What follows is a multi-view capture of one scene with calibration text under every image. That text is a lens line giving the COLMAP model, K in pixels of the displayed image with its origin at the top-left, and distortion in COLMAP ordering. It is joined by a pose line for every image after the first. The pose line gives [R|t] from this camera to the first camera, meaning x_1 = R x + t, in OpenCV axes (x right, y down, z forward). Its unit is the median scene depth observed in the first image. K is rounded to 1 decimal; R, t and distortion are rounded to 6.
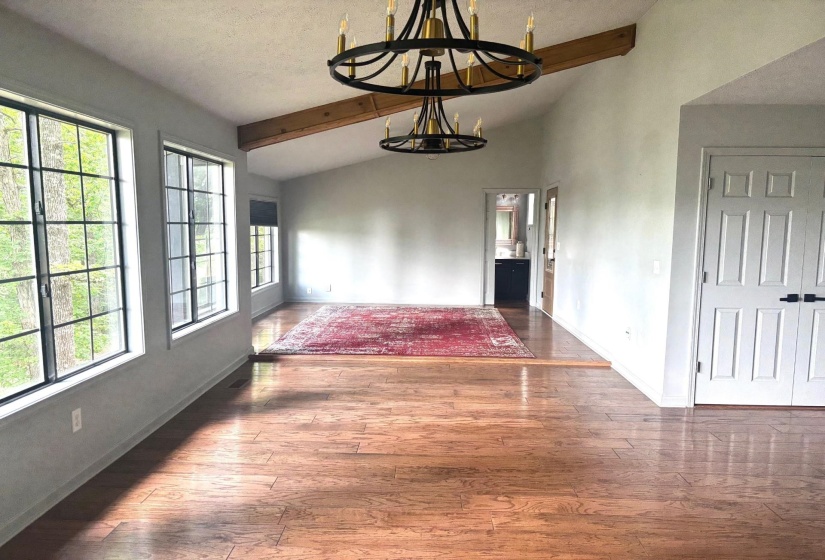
lens RADIAL K [[624.9, 0, 410.4], [0, 624.9, 305.1], [0, 0, 1]] dist [0.034351, -0.000575]
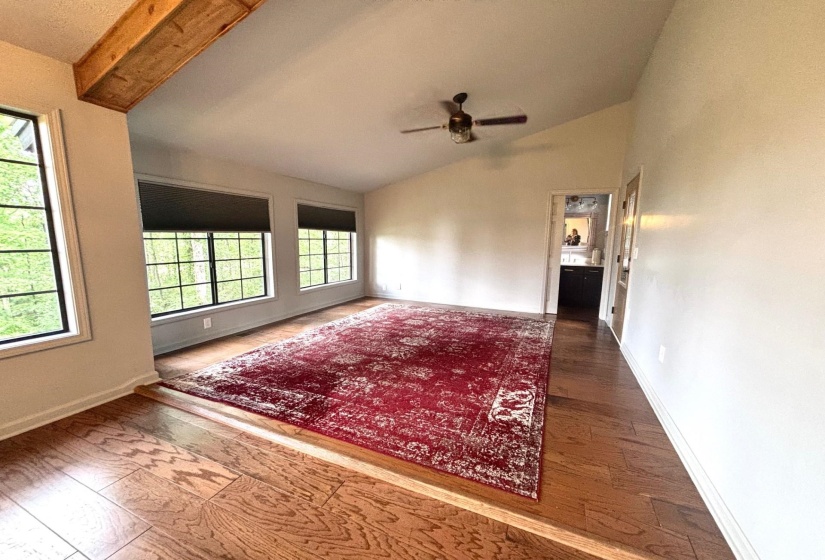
lens RADIAL K [[330.1, 0, 411.8], [0, 330.1, 288.2], [0, 0, 1]] dist [0.008895, -0.004446]
pose [[0.922614, 0.059713, -0.381074, 0.124023], [-0.053620, 0.998207, 0.026599, -0.042654], [0.381979, -0.004107, 0.924162, 0.463643]]
